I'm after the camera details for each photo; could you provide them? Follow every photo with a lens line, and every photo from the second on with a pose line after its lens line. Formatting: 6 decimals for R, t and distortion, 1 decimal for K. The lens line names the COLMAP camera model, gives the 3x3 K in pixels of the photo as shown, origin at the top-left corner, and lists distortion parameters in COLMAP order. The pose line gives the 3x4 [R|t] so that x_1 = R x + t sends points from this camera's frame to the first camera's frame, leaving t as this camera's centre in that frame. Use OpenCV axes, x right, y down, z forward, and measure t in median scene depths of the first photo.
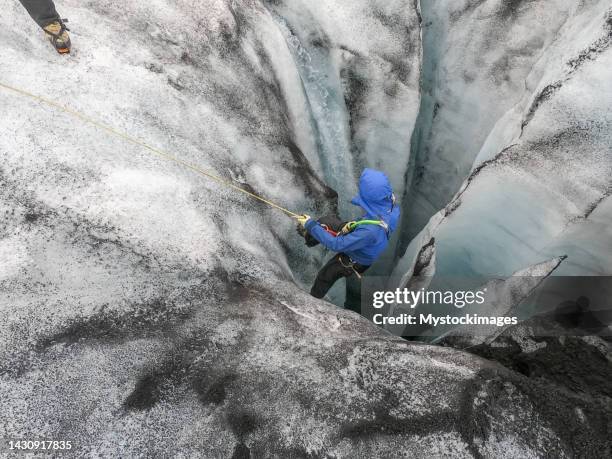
lens RADIAL K [[305.8, 0, 304.0], [0, 305.8, 234.5], [0, 0, 1]] dist [-0.010584, 0.003199]
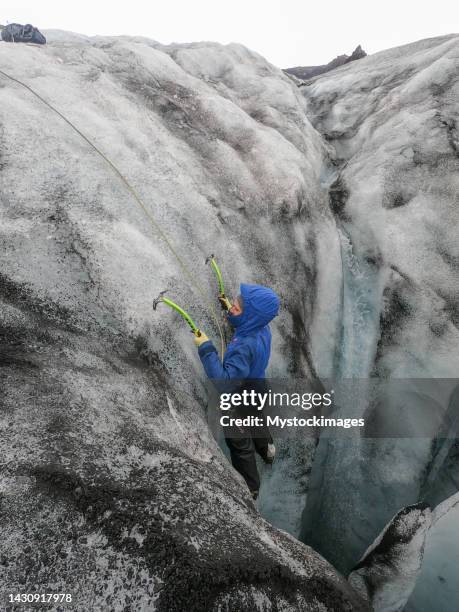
lens RADIAL K [[305.8, 0, 226.0], [0, 305.8, 307.0], [0, 0, 1]] dist [-0.010584, 0.003199]
pose [[0.818589, 0.374519, -0.435487, 0.184179], [-0.532917, 0.778060, -0.332598, 0.127305], [0.214271, 0.504339, 0.836499, 0.128133]]
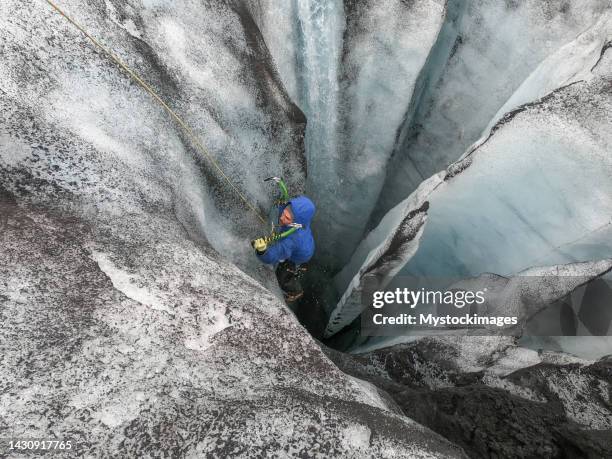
lens RADIAL K [[305.8, 0, 309.4], [0, 305.8, 229.5], [0, 0, 1]] dist [-0.010584, 0.003199]
pose [[0.978325, 0.172539, 0.114505, 0.090639], [-0.183087, 0.979059, 0.089009, 0.056656], [-0.096749, -0.108044, 0.989427, 0.324273]]
